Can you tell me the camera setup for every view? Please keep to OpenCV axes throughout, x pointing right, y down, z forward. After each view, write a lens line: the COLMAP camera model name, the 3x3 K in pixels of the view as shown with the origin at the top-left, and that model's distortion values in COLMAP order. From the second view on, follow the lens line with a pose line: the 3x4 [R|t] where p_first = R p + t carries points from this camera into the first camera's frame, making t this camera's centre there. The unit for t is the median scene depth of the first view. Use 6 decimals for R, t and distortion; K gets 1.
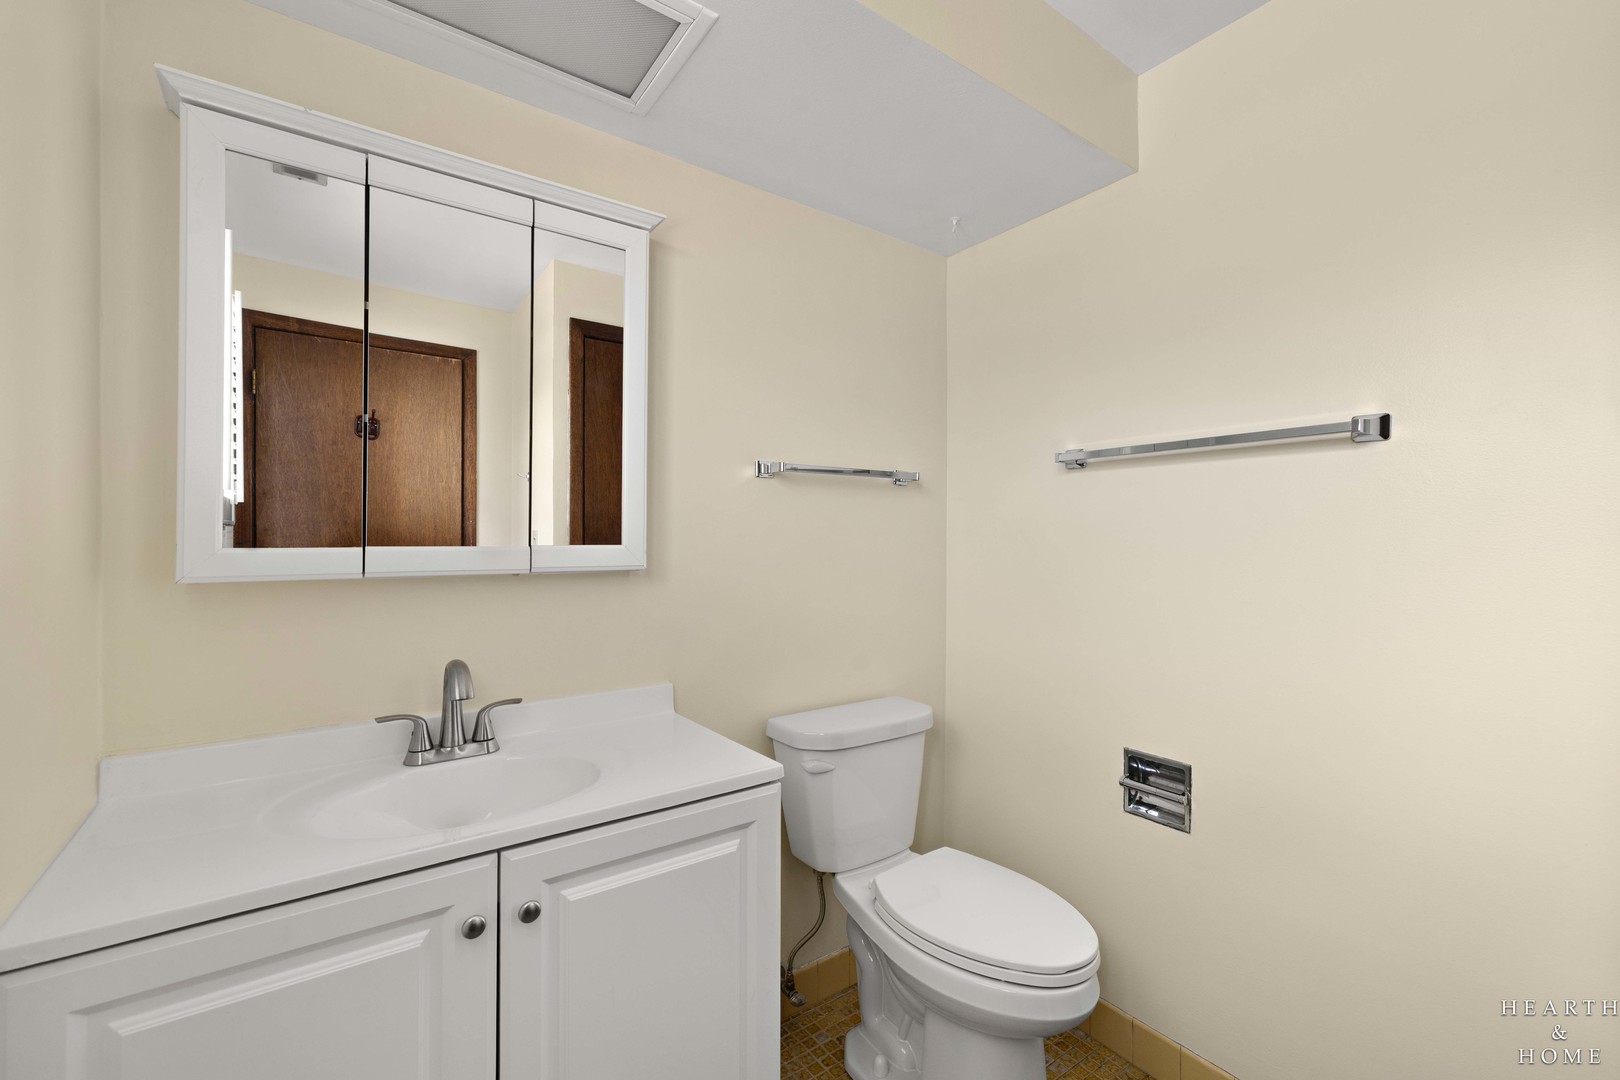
lens RADIAL K [[684.5, 0, 815.1], [0, 684.5, 547.1], [0, 0, 1]] dist [0.007492, -0.000119]
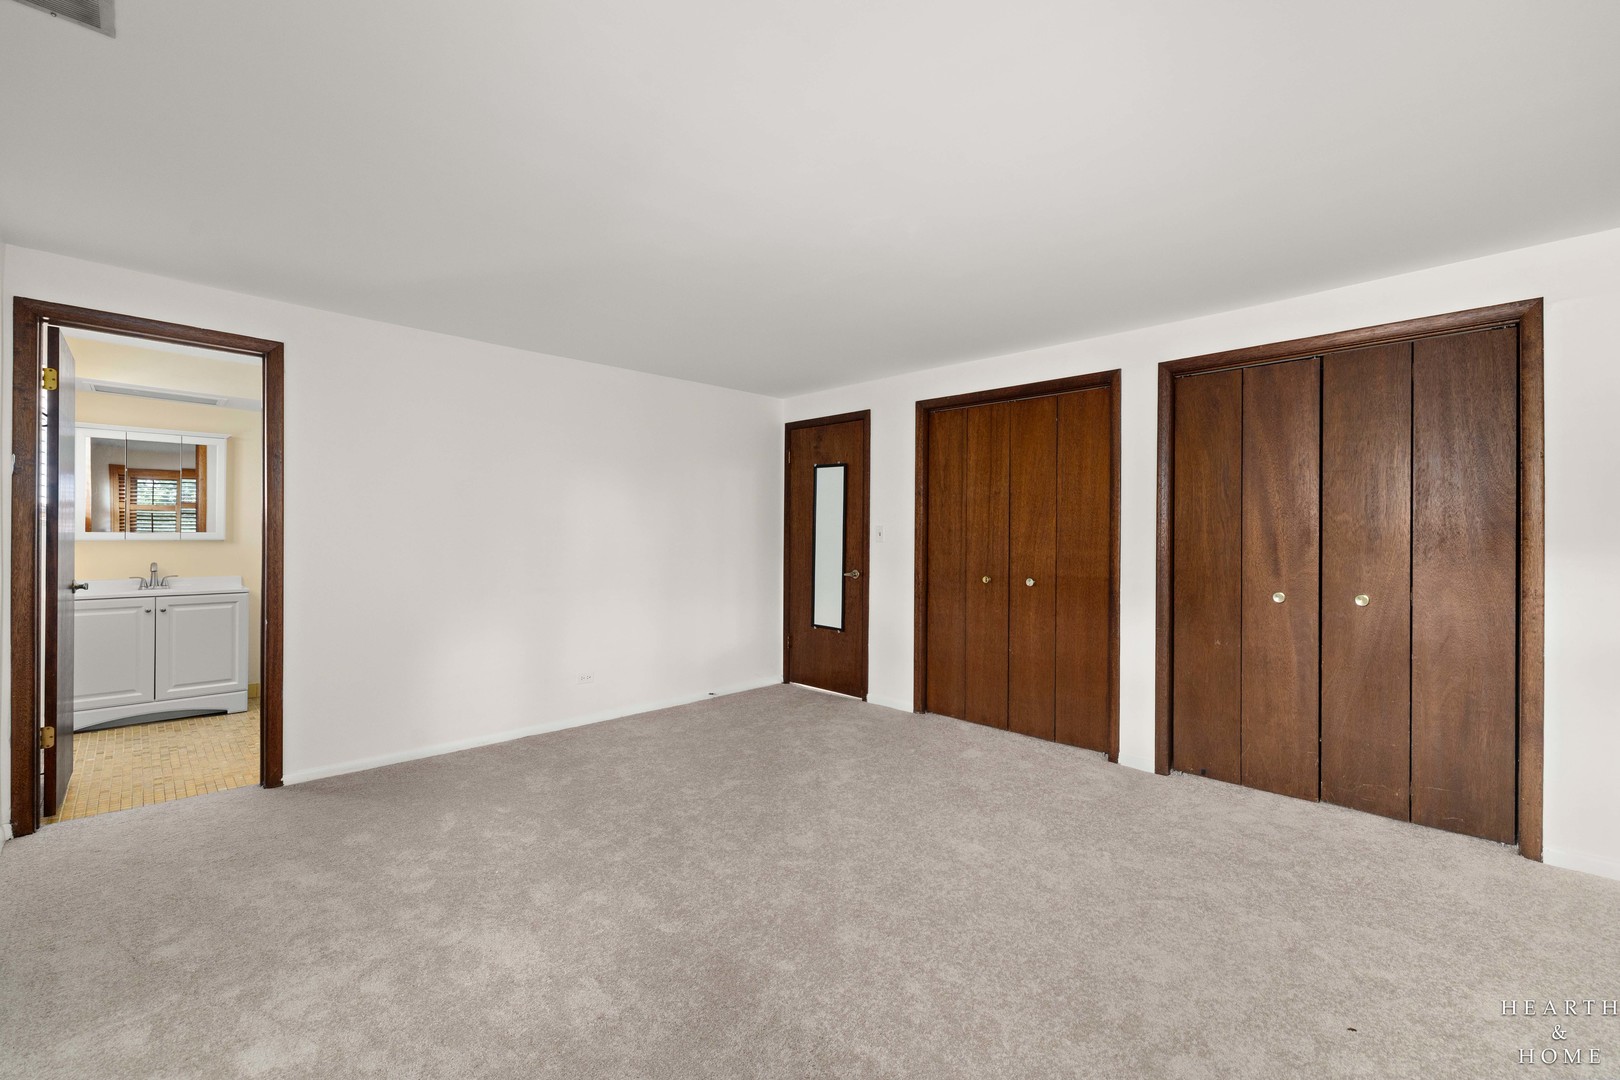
lens RADIAL K [[684.5, 0, 806.6], [0, 684.5, 528.9], [0, 0, 1]] dist [0.007492, -0.000119]
pose [[0.987531, 0.006981, 0.157272, 2.632374], [-0.008496, 0.999924, 0.008960, -0.094145], [-0.157198, -0.010184, 0.987515, -3.593811]]
